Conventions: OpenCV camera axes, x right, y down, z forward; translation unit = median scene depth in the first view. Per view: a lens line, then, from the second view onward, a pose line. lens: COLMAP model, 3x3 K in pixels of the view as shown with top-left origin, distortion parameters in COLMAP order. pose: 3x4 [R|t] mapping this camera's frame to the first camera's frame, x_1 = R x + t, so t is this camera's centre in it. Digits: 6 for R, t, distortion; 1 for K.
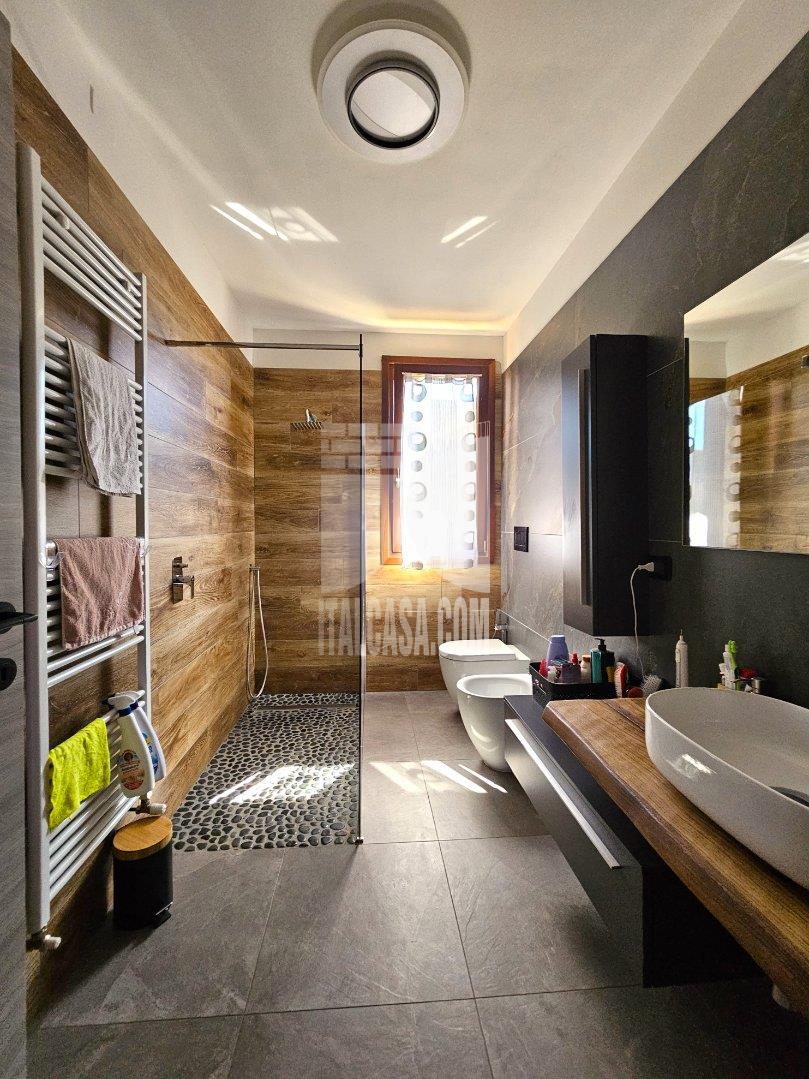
lens RADIAL K [[447.6, 0, 397.2], [0, 447.6, 534.1], [0, 0, 1]] dist [0.003470, 0.000497]
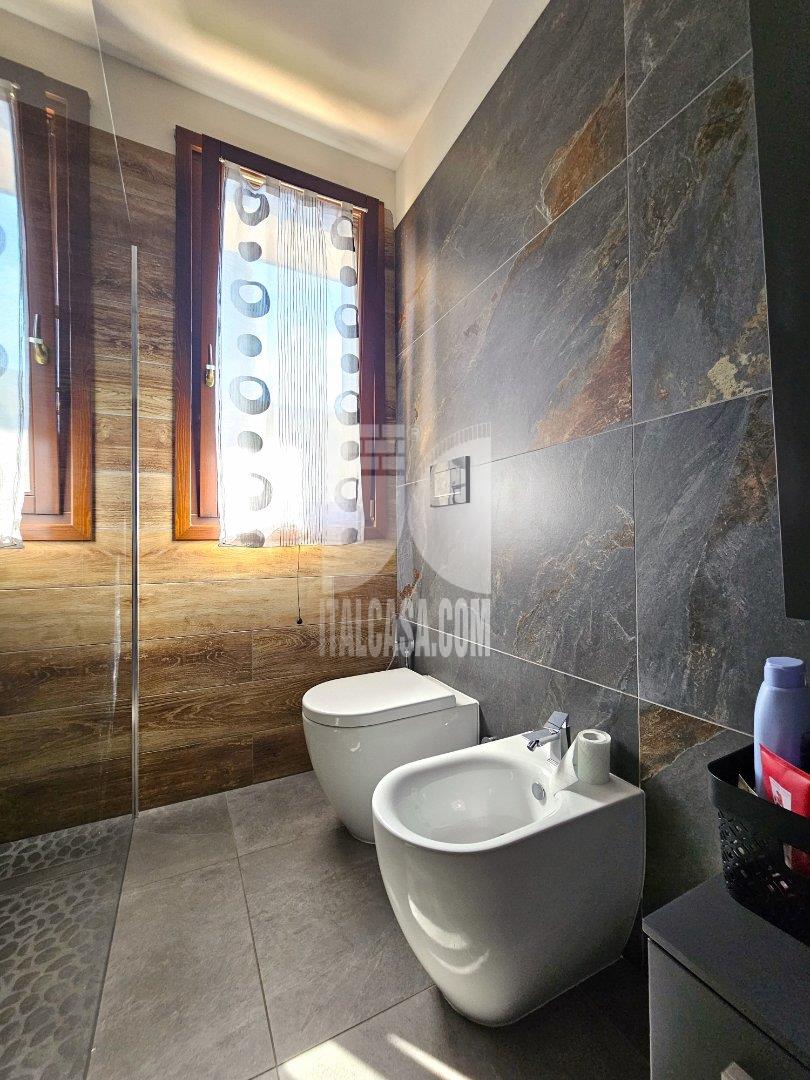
lens RADIAL K [[448.0, 0, 399.3], [0, 448.0, 538.7], [0, 0, 1]] dist [0.003470, 0.000497]
pose [[0.925848, -0.002627, 0.377887, 0.007158], [0.014912, 0.999451, -0.029587, 0.086791], [-0.377602, 0.033029, 0.925379, 0.464809]]
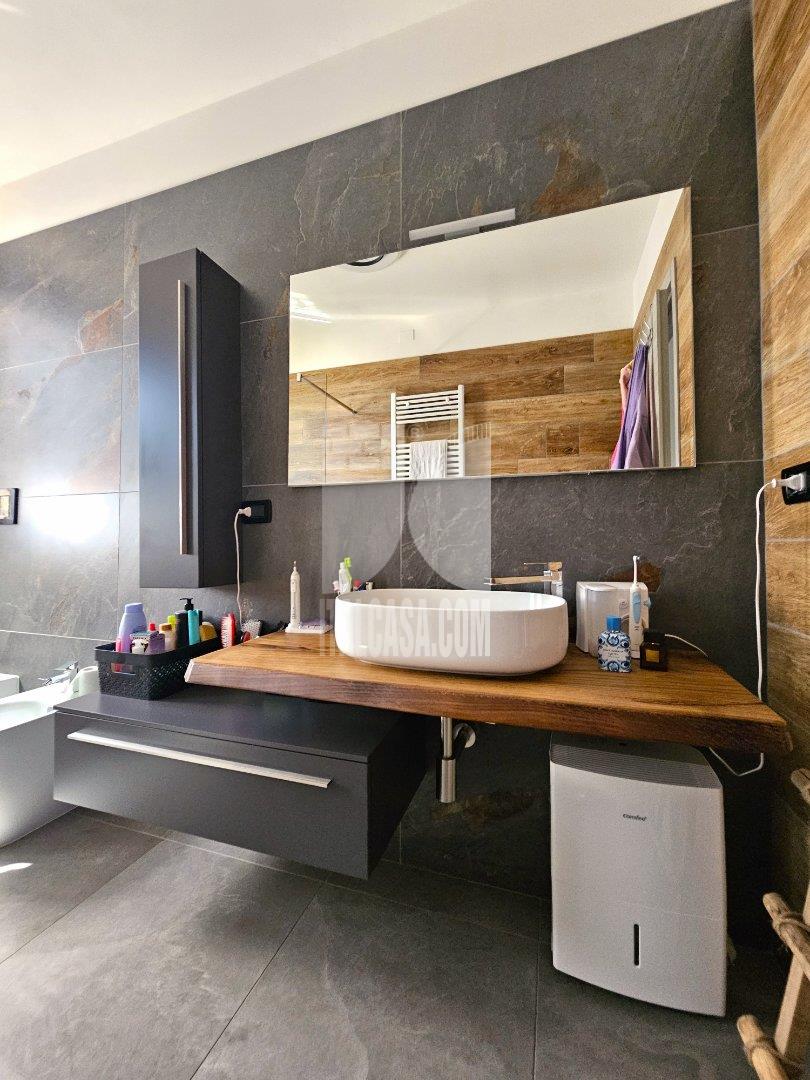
lens RADIAL K [[448.0, 0, 399.1], [0, 448.0, 532.4], [0, 0, 1]] dist [0.003470, 0.000497]
pose [[0.396922, 0.034196, 0.917215, -0.102624], [0.014439, 0.998949, -0.043492, 0.081475], [-0.917739, 0.030506, 0.396012, 0.147284]]
